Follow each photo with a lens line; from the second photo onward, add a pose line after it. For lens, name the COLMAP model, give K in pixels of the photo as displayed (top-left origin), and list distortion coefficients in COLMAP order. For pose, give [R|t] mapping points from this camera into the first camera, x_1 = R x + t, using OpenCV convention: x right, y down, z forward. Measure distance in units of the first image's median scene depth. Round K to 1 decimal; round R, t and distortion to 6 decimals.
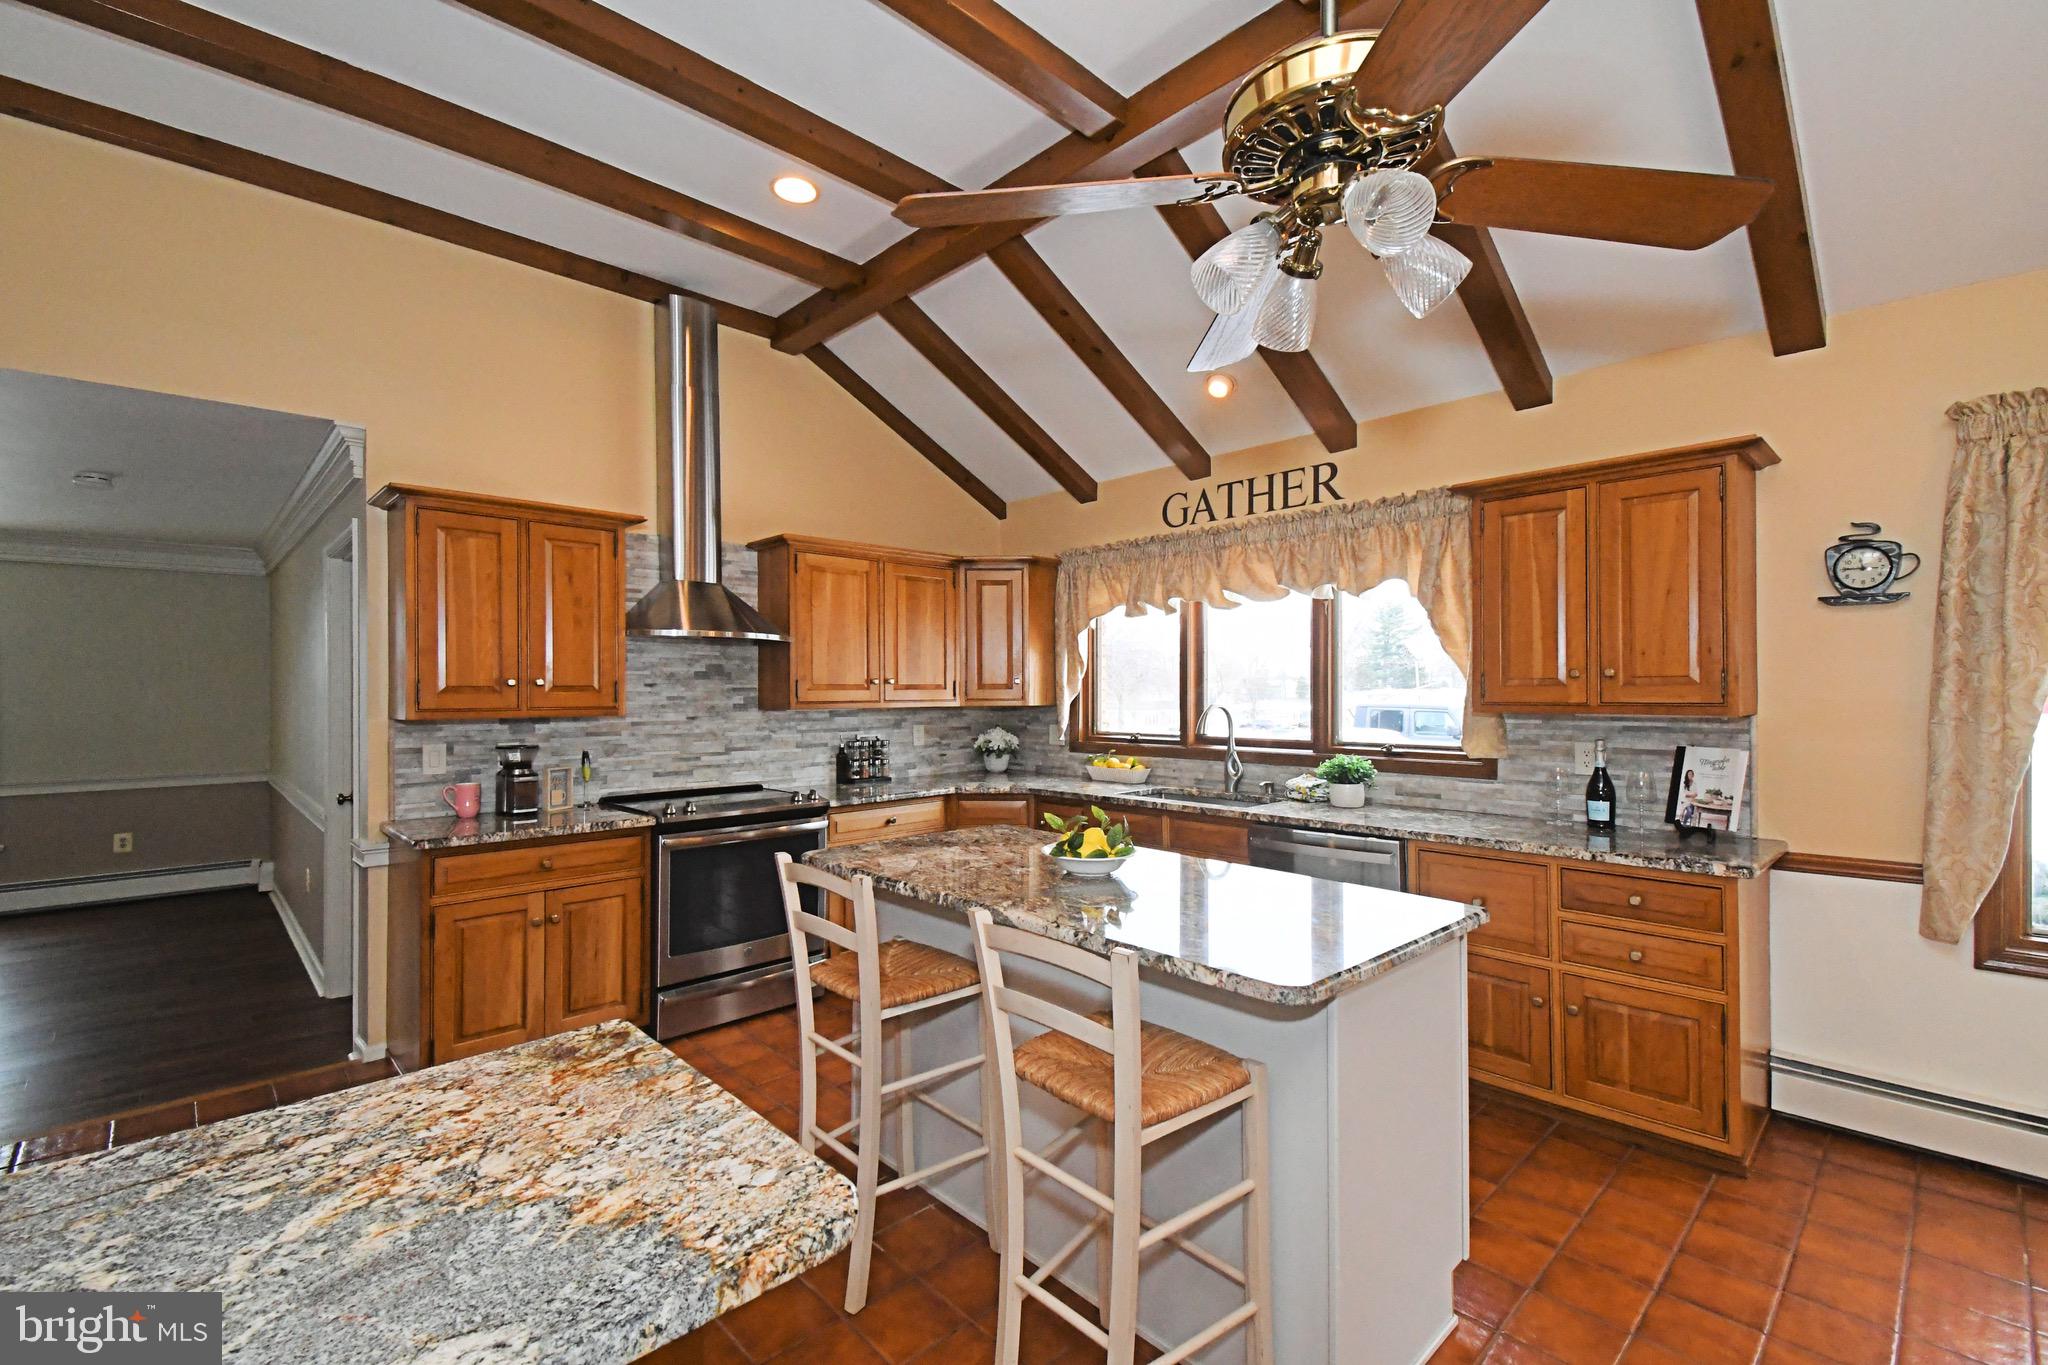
lens RADIAL K [[903.7, 0, 1013.4], [0, 903.7, 672.0], [0, 0, 1]] dist [0.019465, -0.011872]
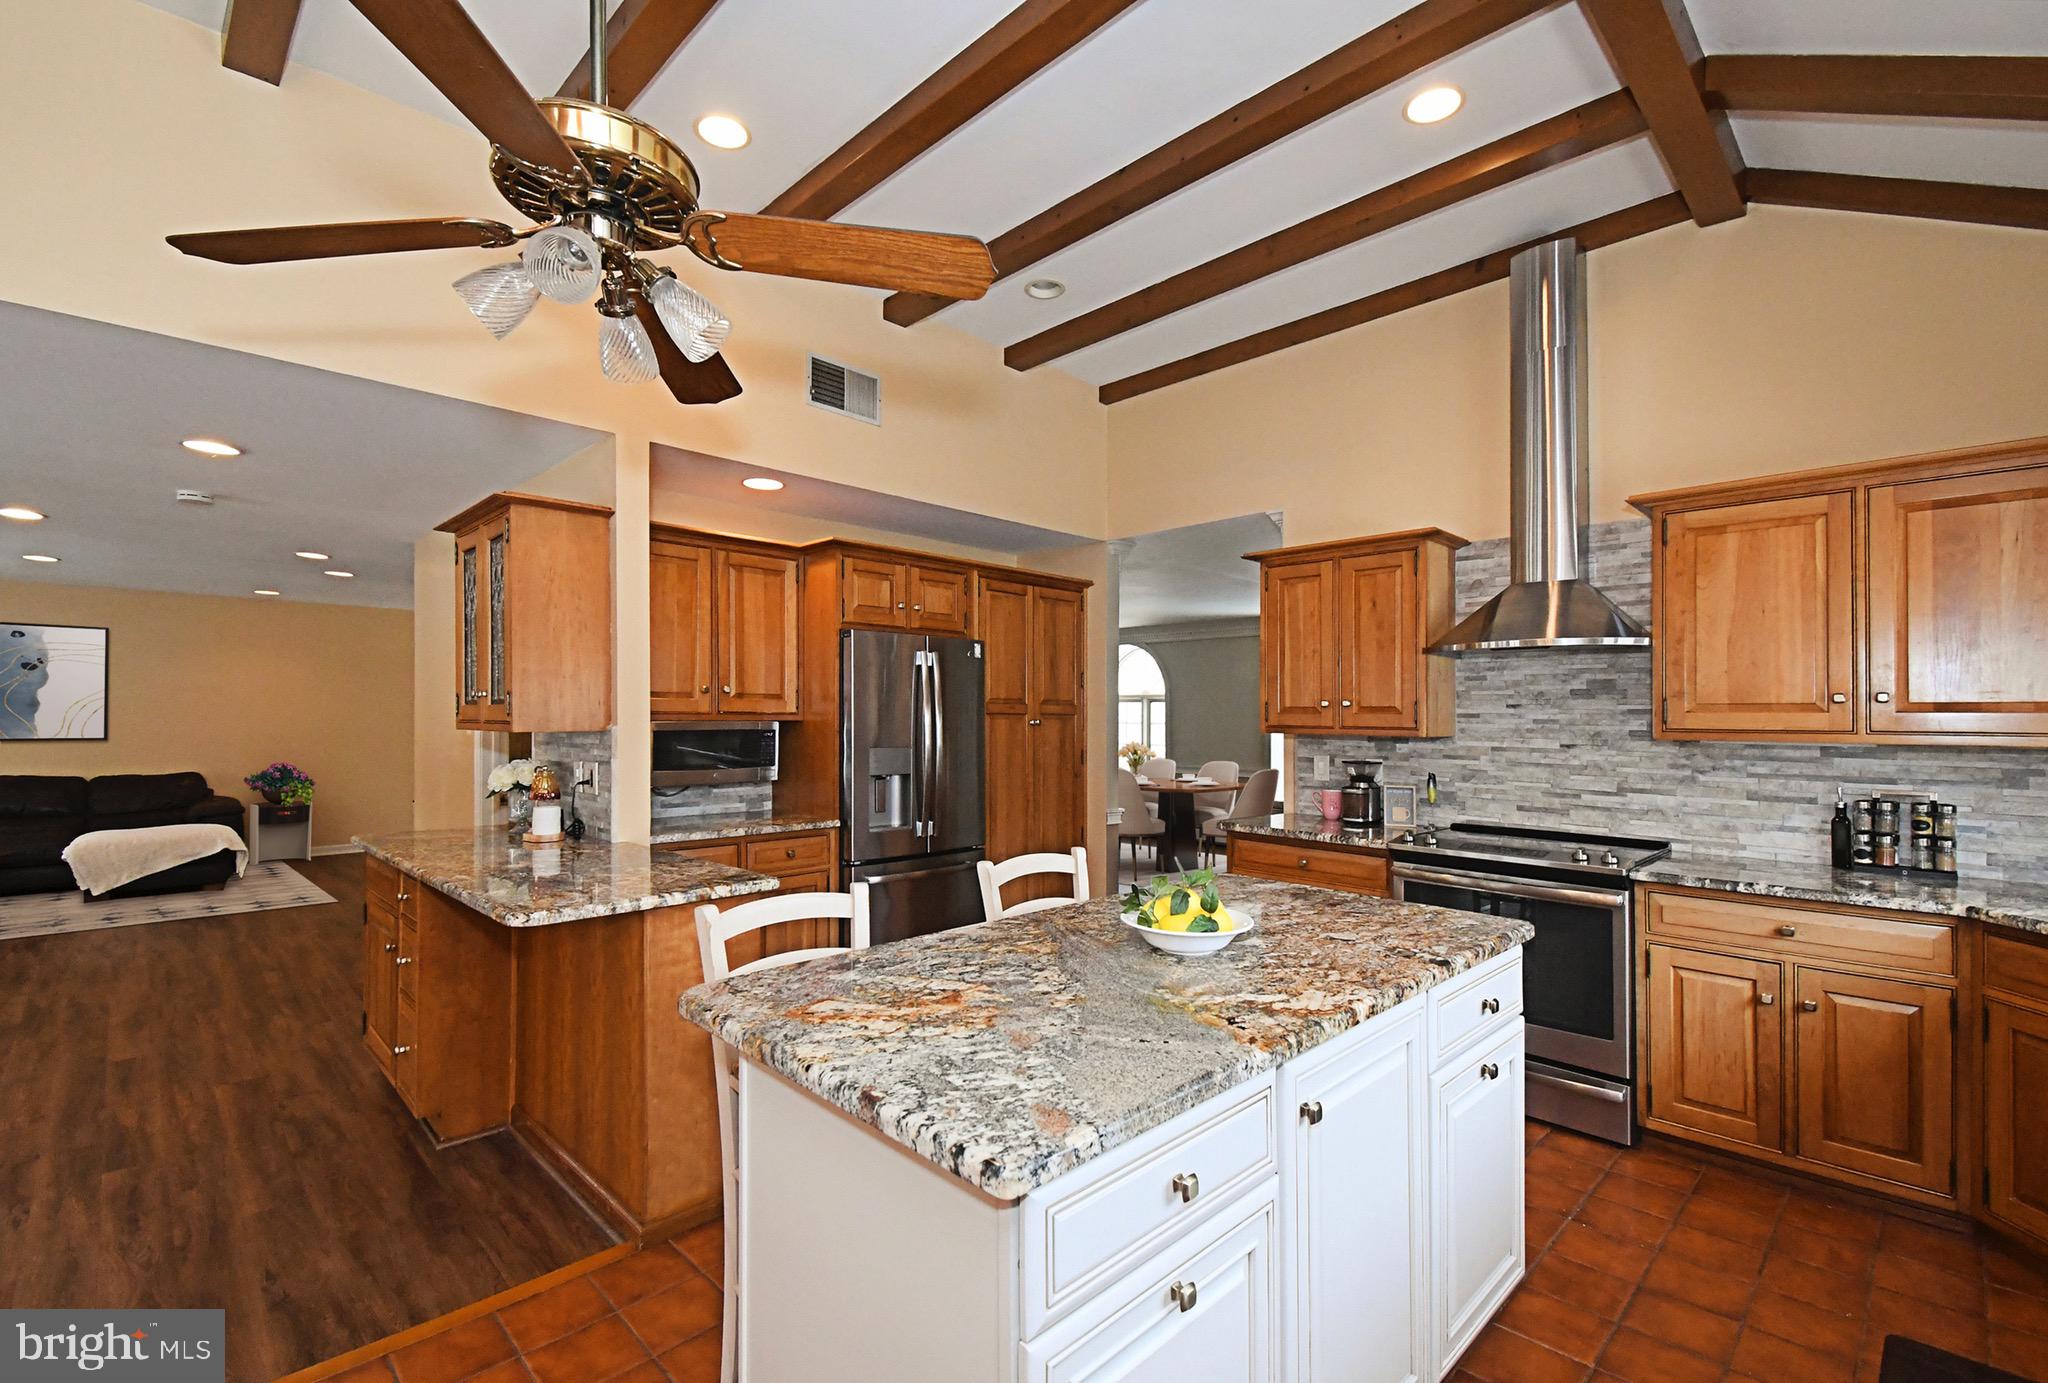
lens RADIAL K [[907.1, 0, 1014.4], [0, 907.1, 699.0], [0, 0, 1]] dist [0.013117, -0.006700]
pose [[-0.003626, -0.016513, -0.999857, 0.569378], [0.009137, 0.999821, -0.016546, 0.020336], [0.999952, -0.009195, -0.003474, 0.593473]]
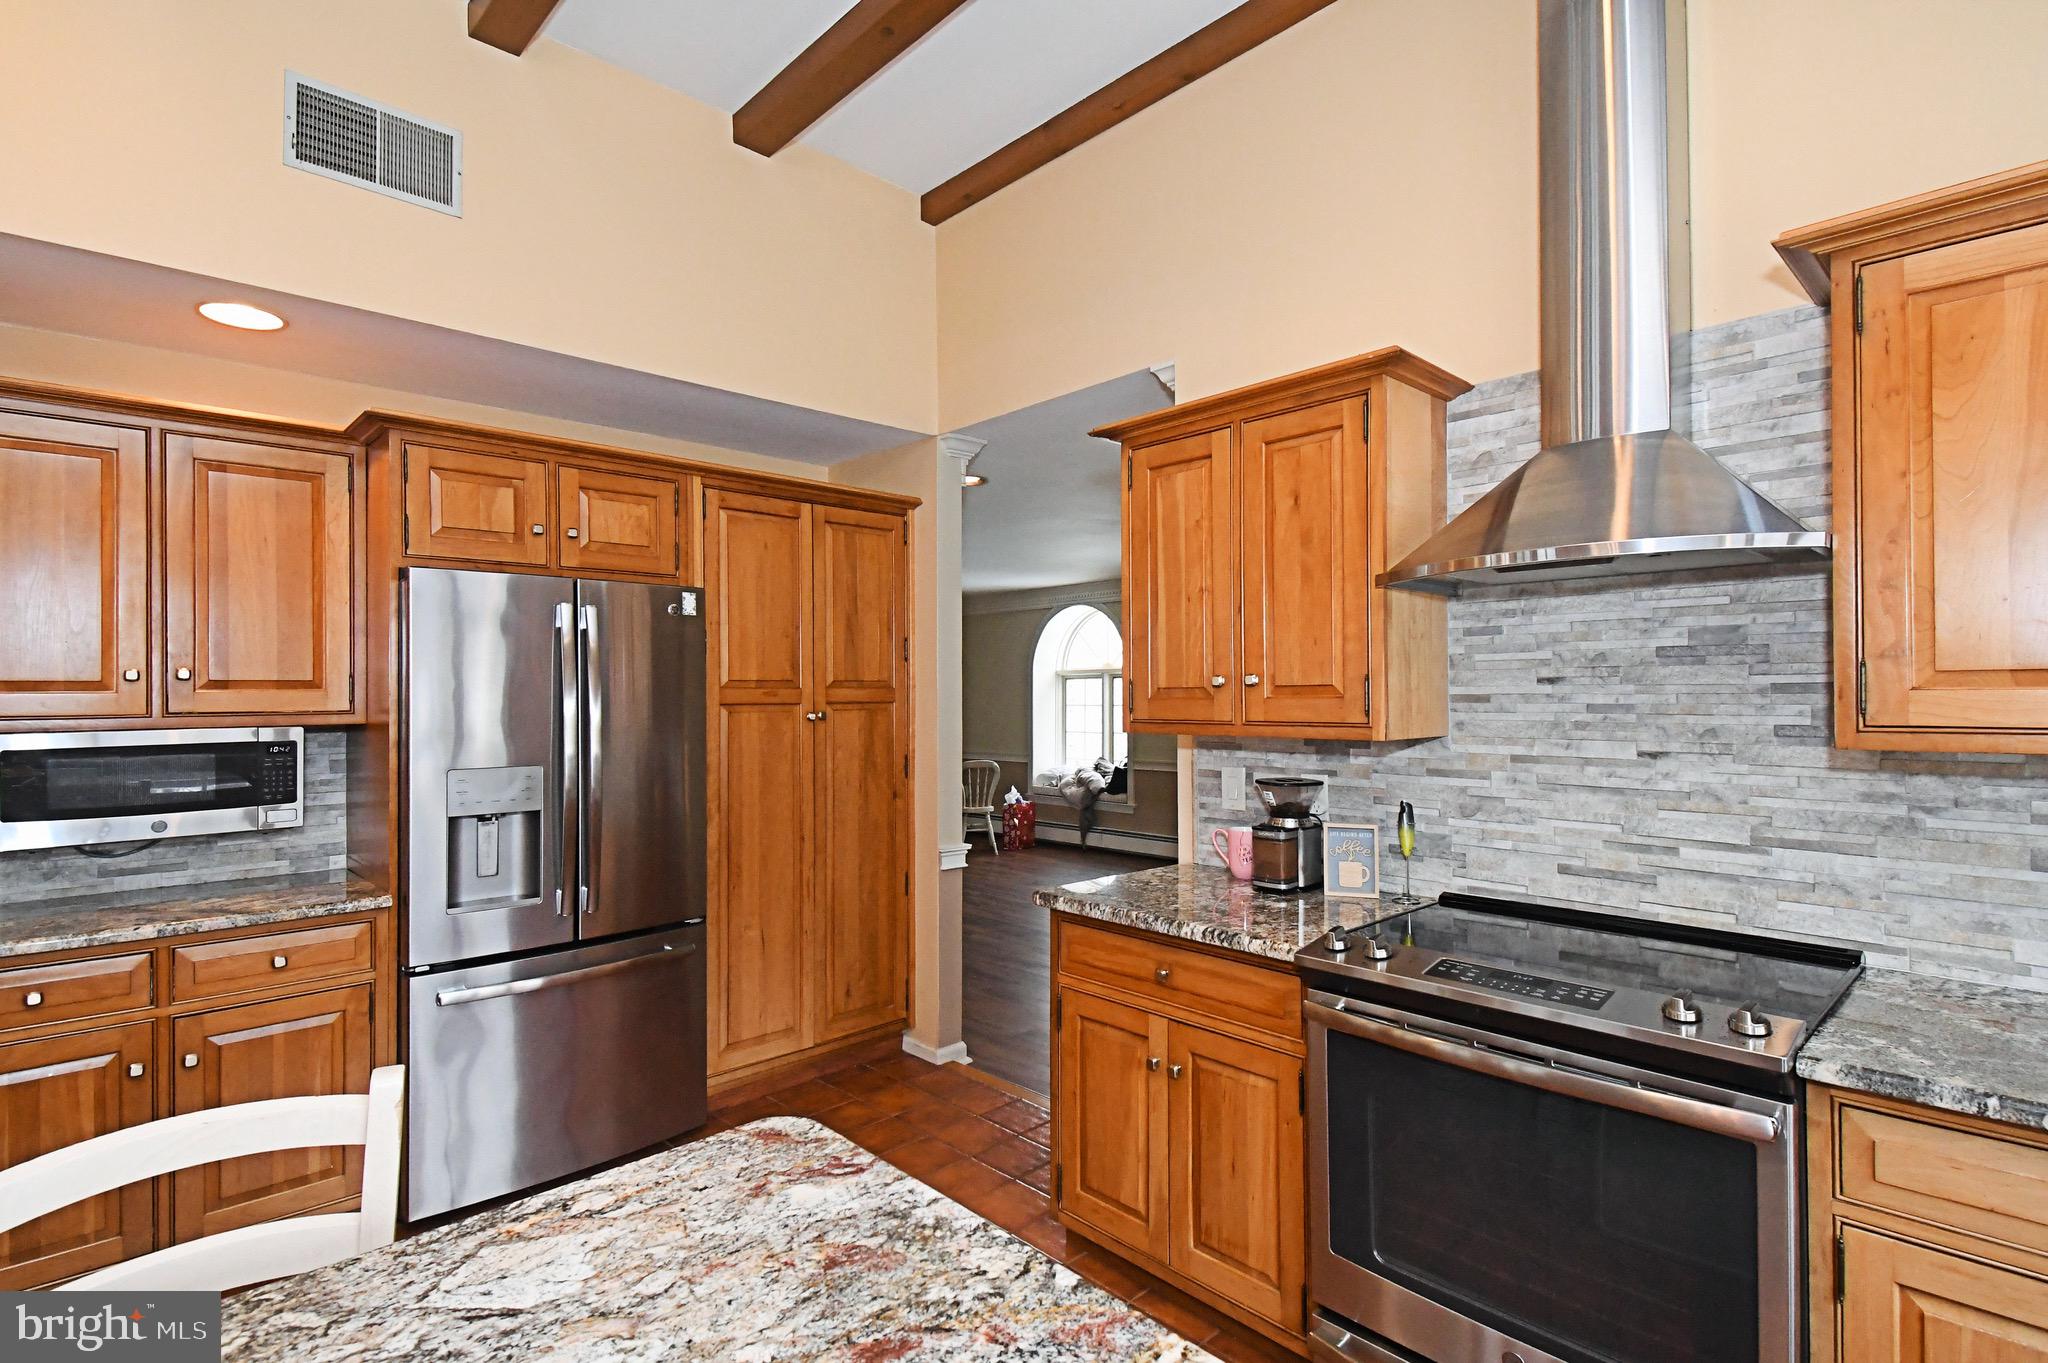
lens RADIAL K [[1009.4, 0, 1015.9], [0, 1009.4, 692.1], [0, 0, 1]] dist [0.022117, -0.010427]
pose [[-0.021195, -0.000054, -0.999775, 0.163186], [0.026312, 0.999654, -0.000612, 0.015577], [0.999429, -0.026319, -0.021186, 0.841840]]
